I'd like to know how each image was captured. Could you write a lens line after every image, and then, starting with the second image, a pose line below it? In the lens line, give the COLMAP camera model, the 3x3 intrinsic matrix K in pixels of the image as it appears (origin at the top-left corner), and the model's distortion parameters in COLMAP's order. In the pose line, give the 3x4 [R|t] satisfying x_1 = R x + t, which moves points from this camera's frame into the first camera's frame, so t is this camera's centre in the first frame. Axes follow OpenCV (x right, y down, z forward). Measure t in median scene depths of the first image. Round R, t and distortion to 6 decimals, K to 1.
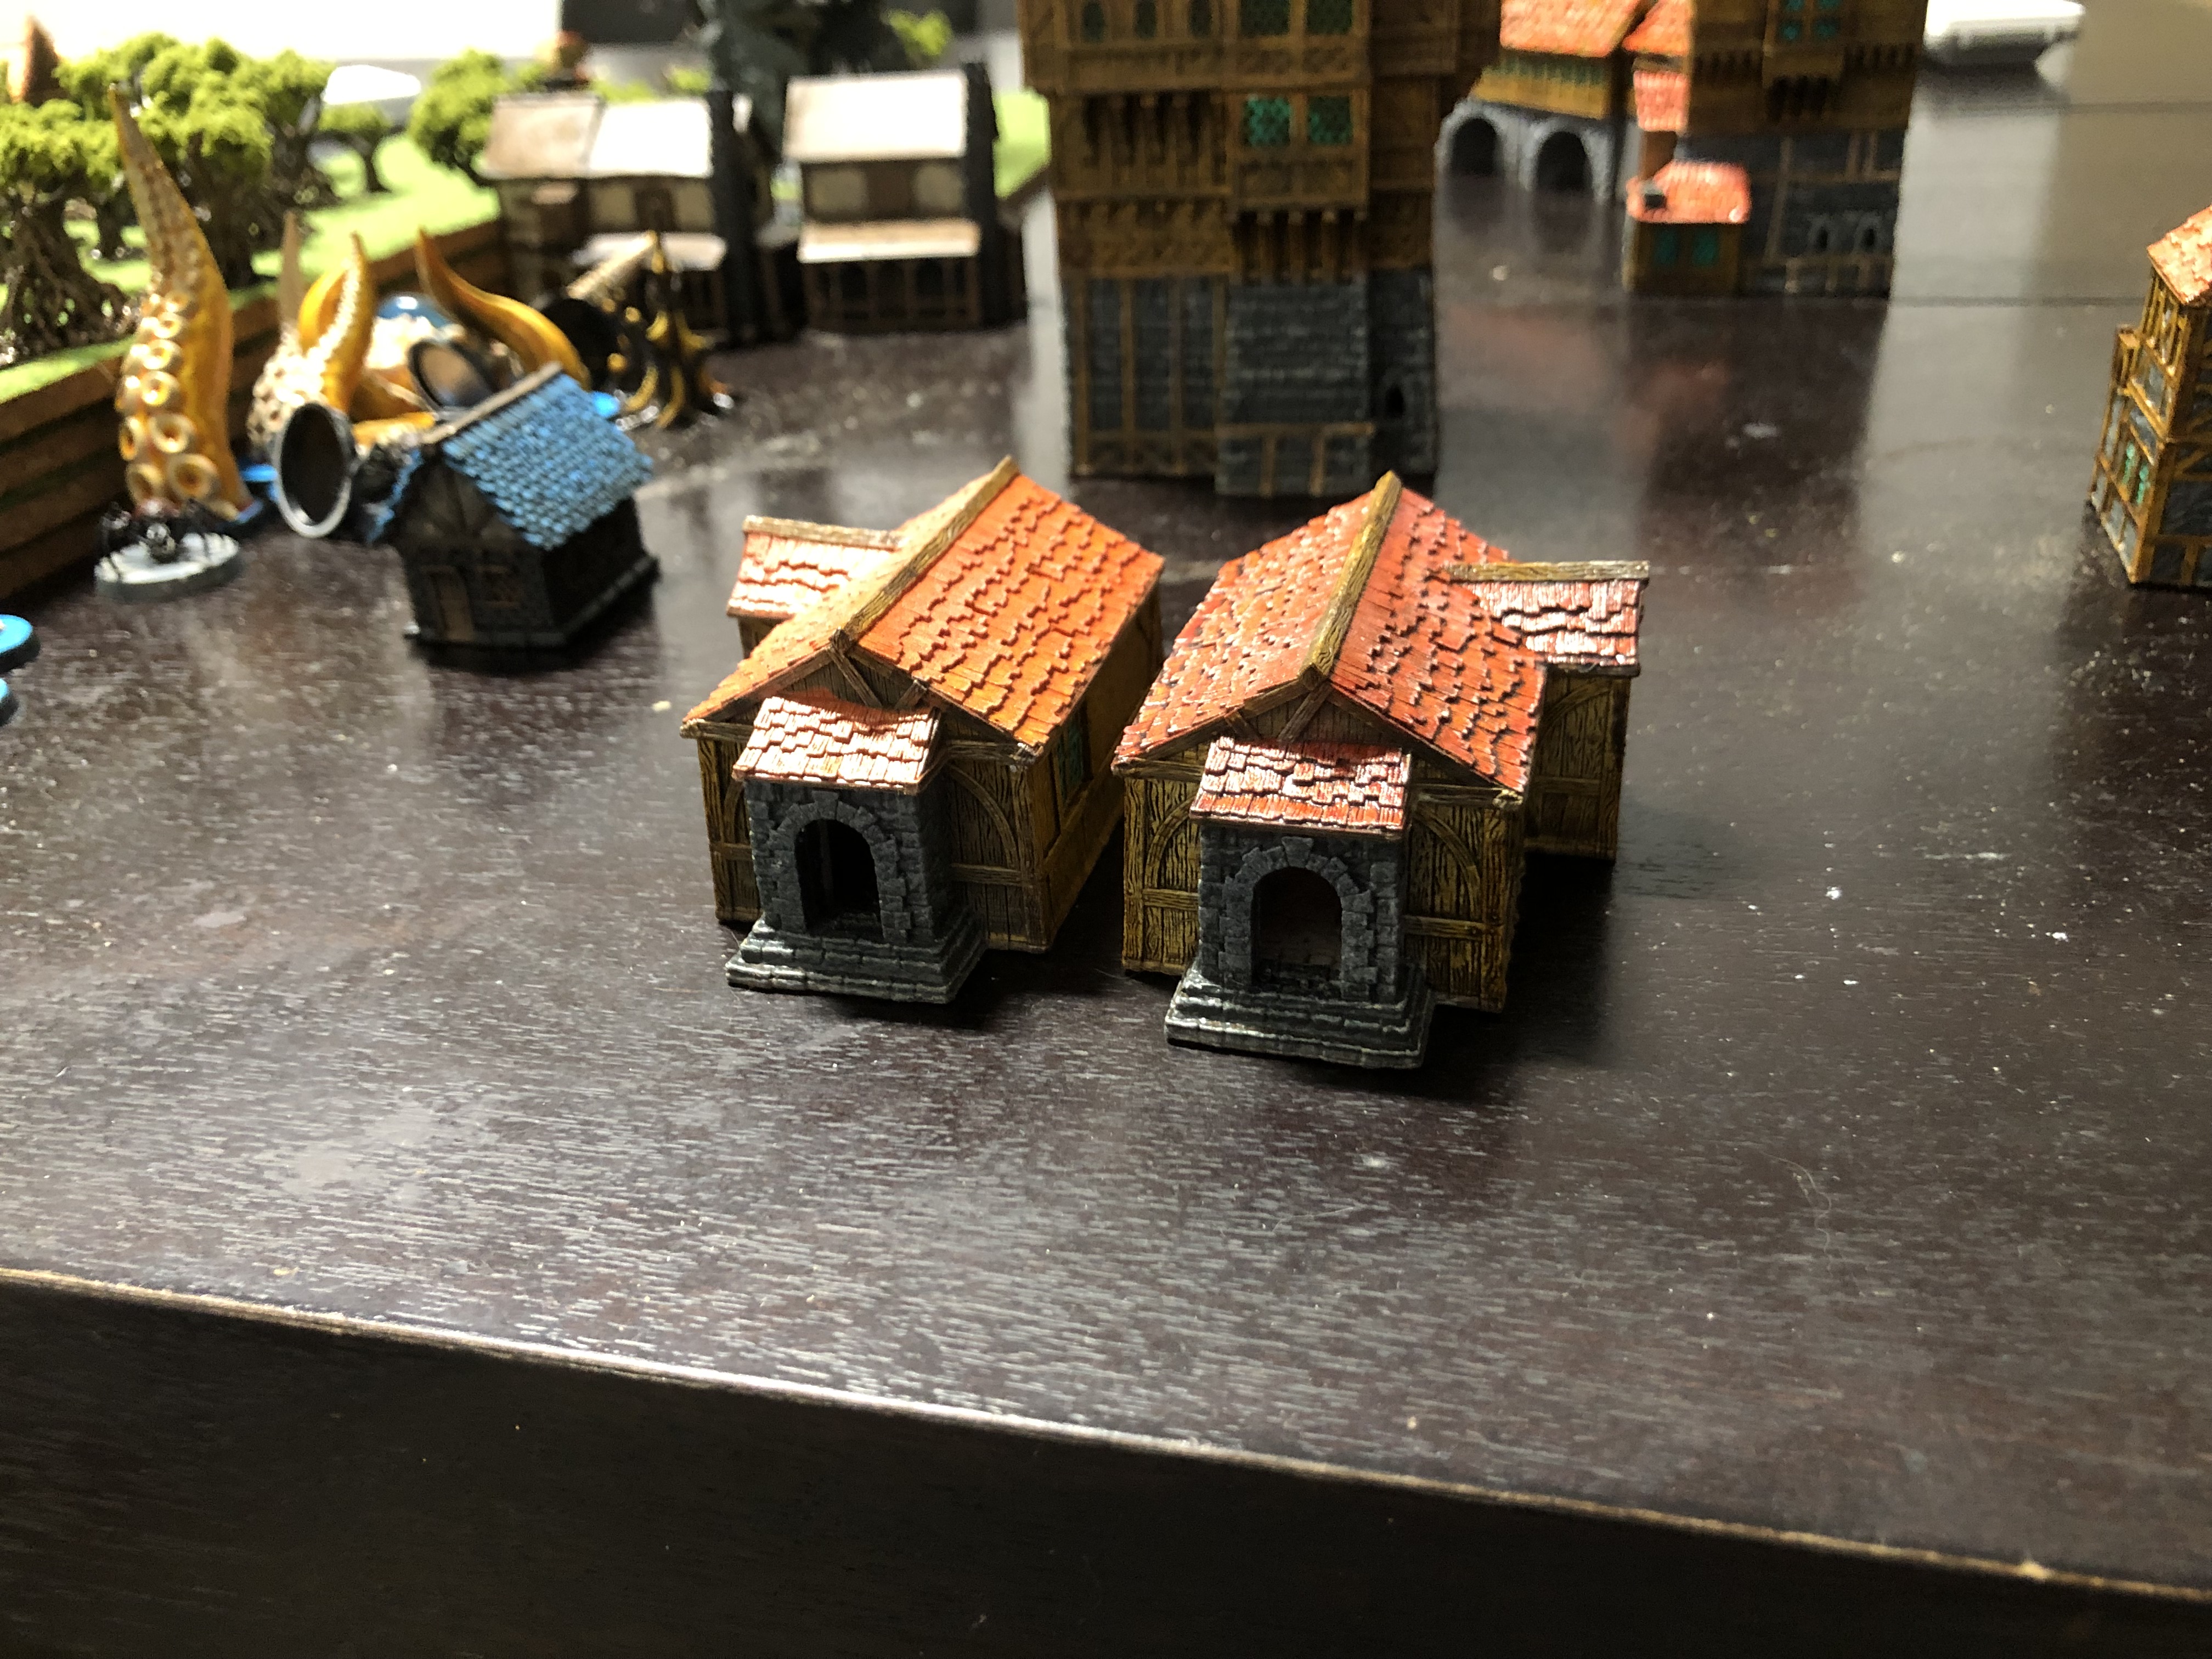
lens RADIAL K [[1888.2, 0, 1092.7], [0, 1888.2, 833.9], [0, 0, 1]] dist [-0.019549, 0.021329]
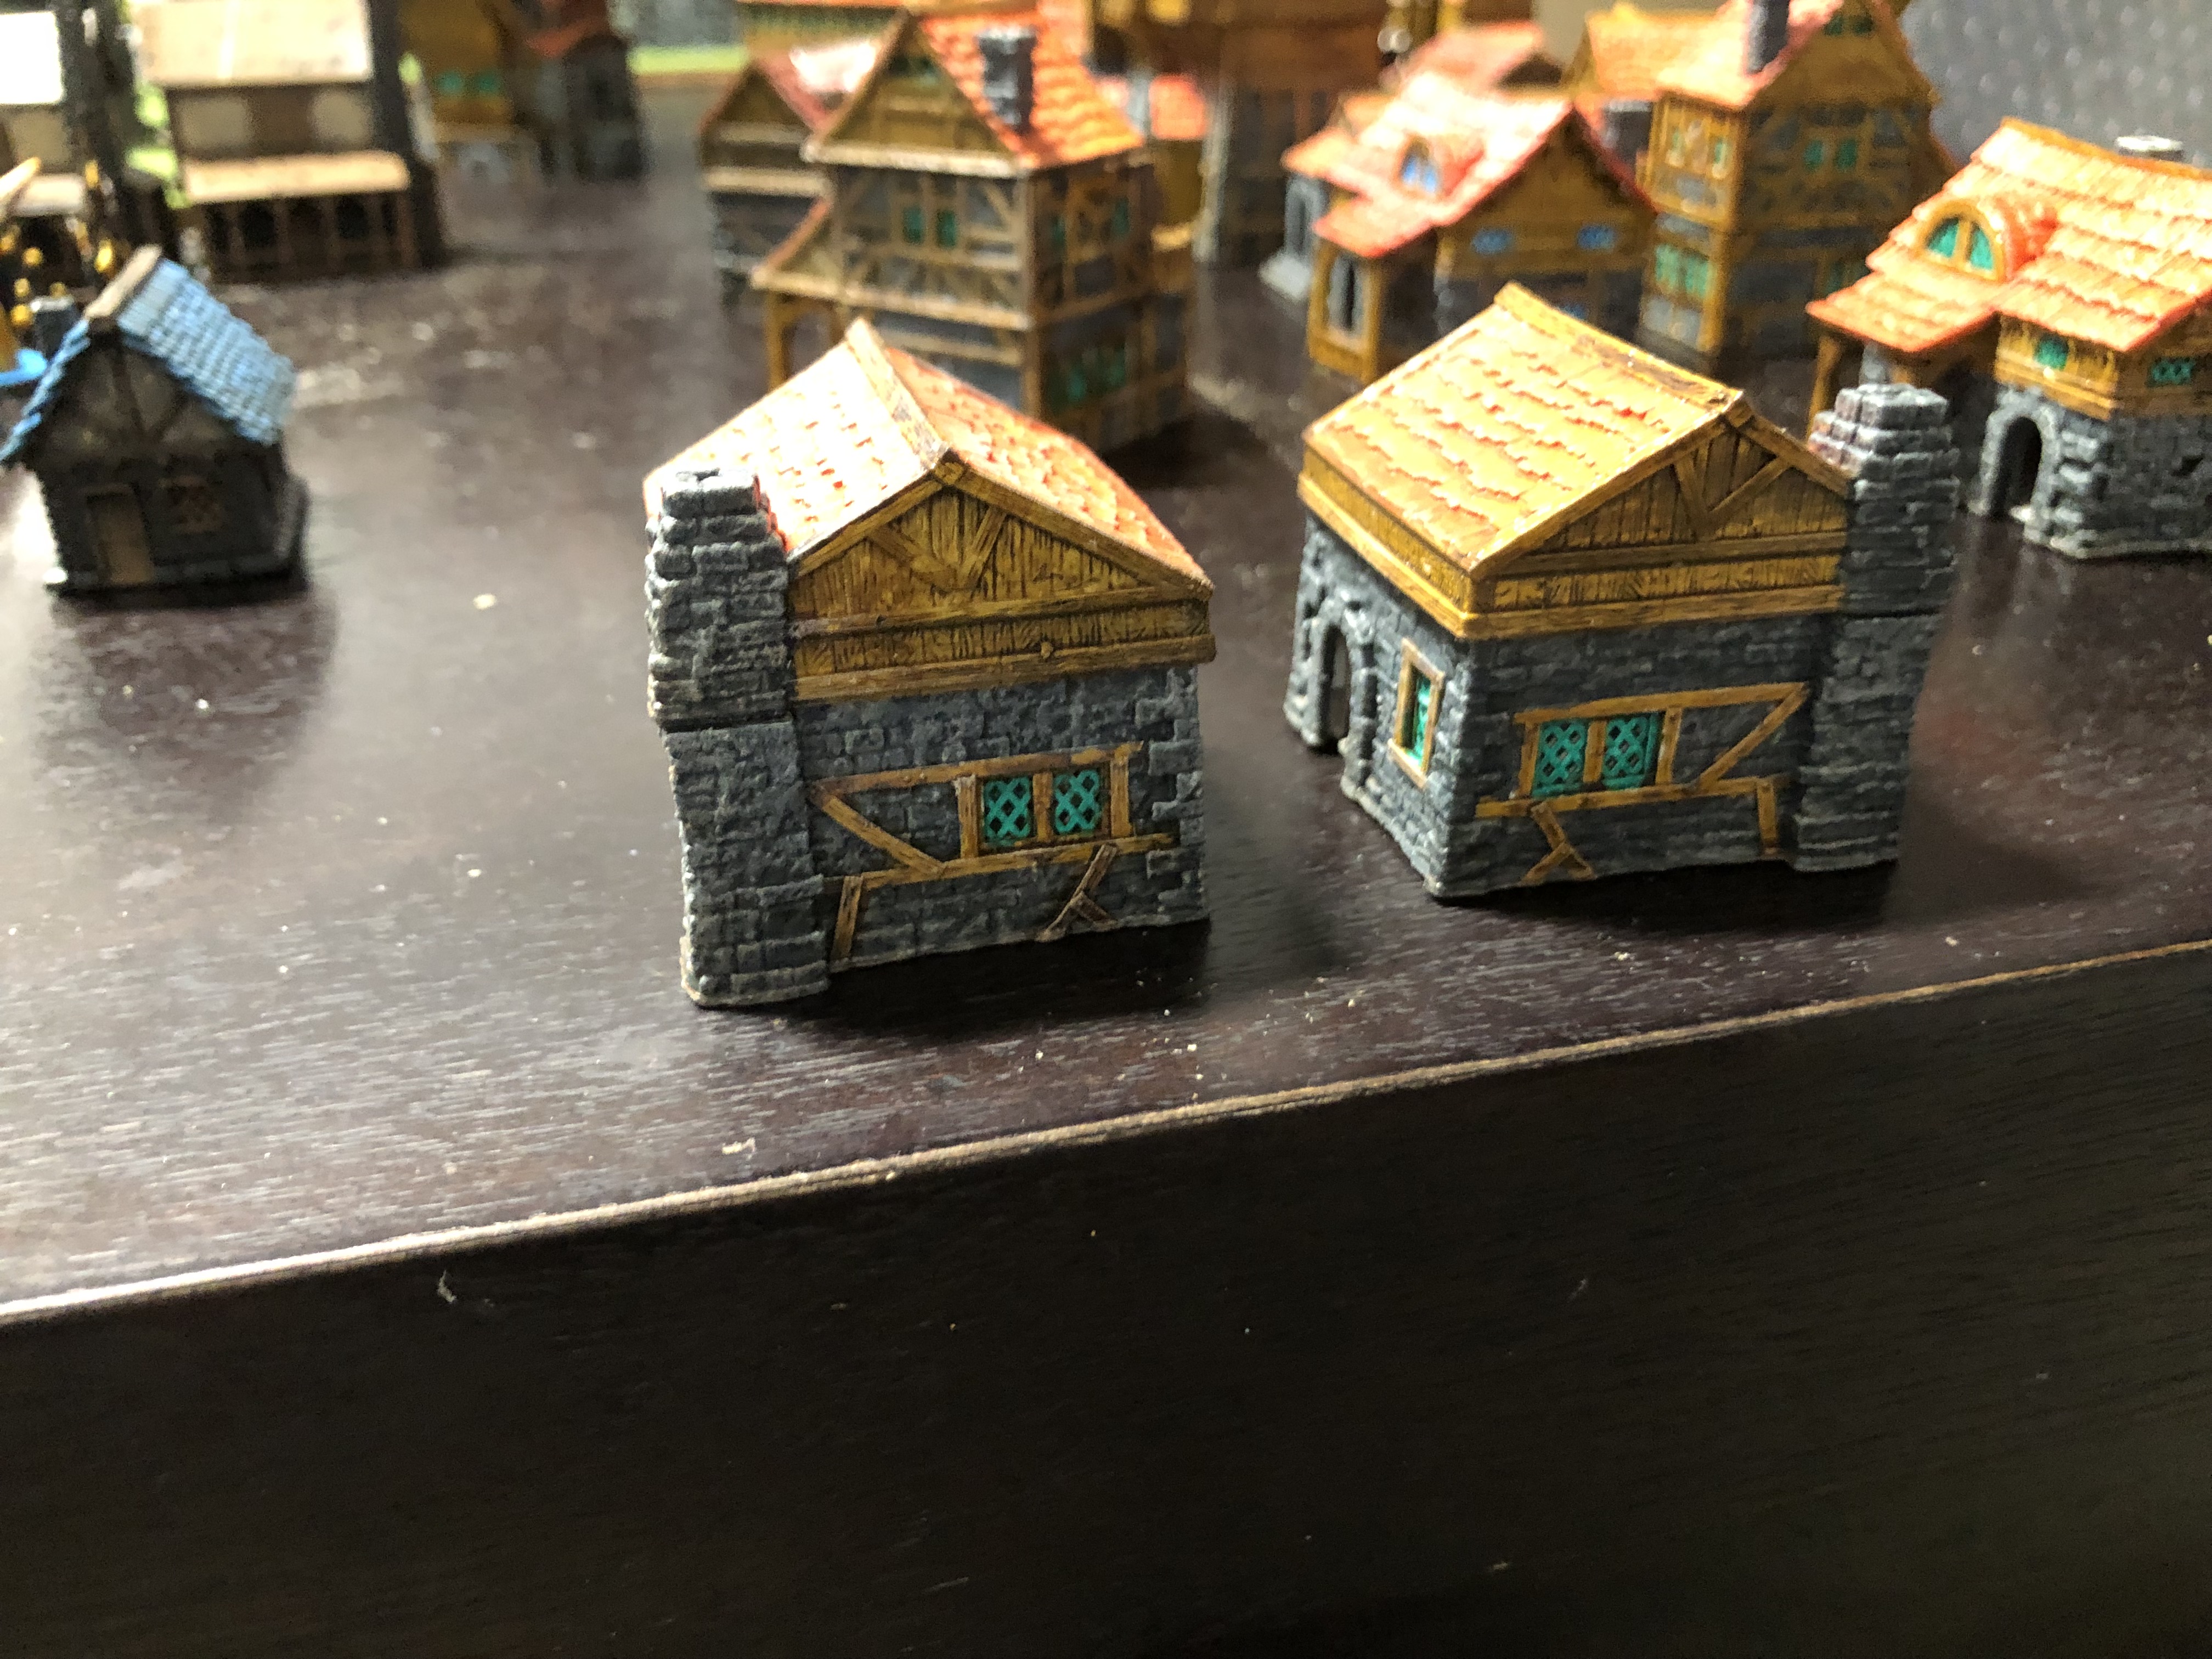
lens RADIAL K [[1888.2, 0, 1077.1], [0, 1888.2, 845.7], [0, 0, 1]] dist [-0.019549, 0.021329]
pose [[0.875011, -0.181251, 0.448893, -0.568417], [0.195666, 0.980563, 0.014521, 0.112493], [-0.442799, 0.075127, 0.893468, 0.200588]]
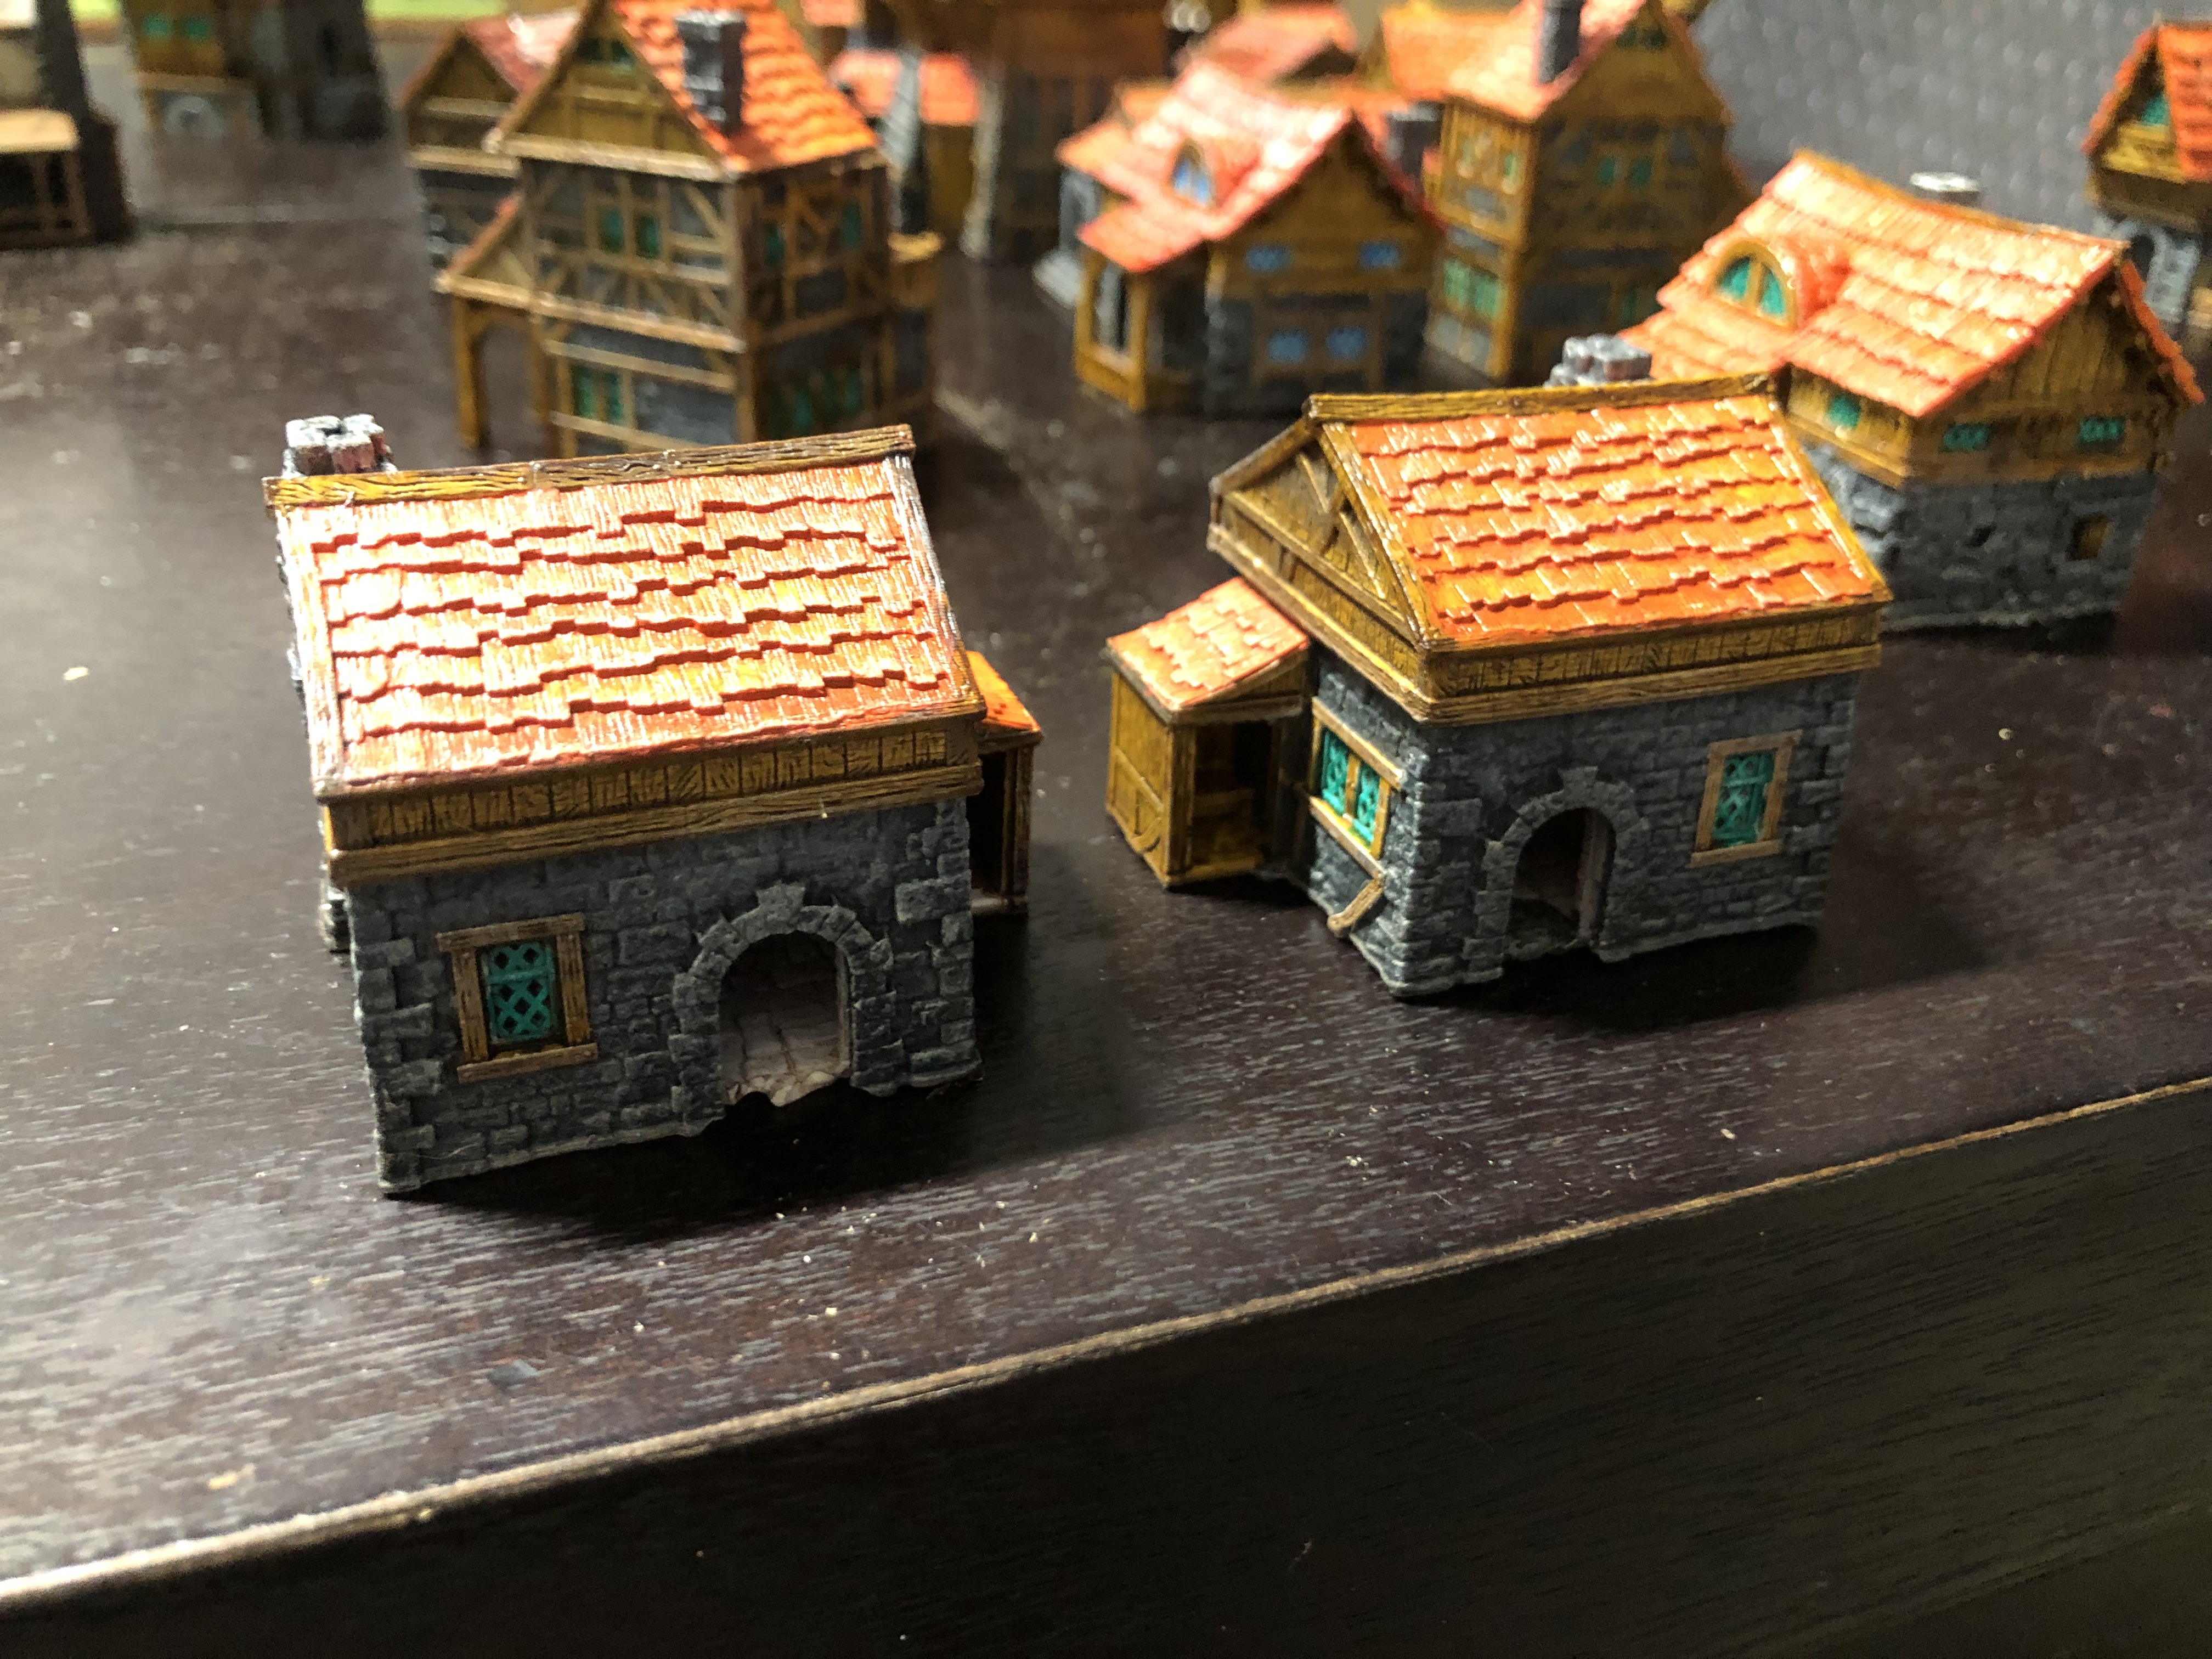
lens RADIAL K [[1888.2, 0, 1104.2], [0, 1888.2, 834.0], [0, 0, 1]] dist [-0.019549, 0.021329]
pose [[0.824340, -0.190767, 0.532983, -0.430118], [0.194127, 0.979681, 0.050403, 0.045137], [-0.531768, 0.061918, 0.844623, 0.280911]]
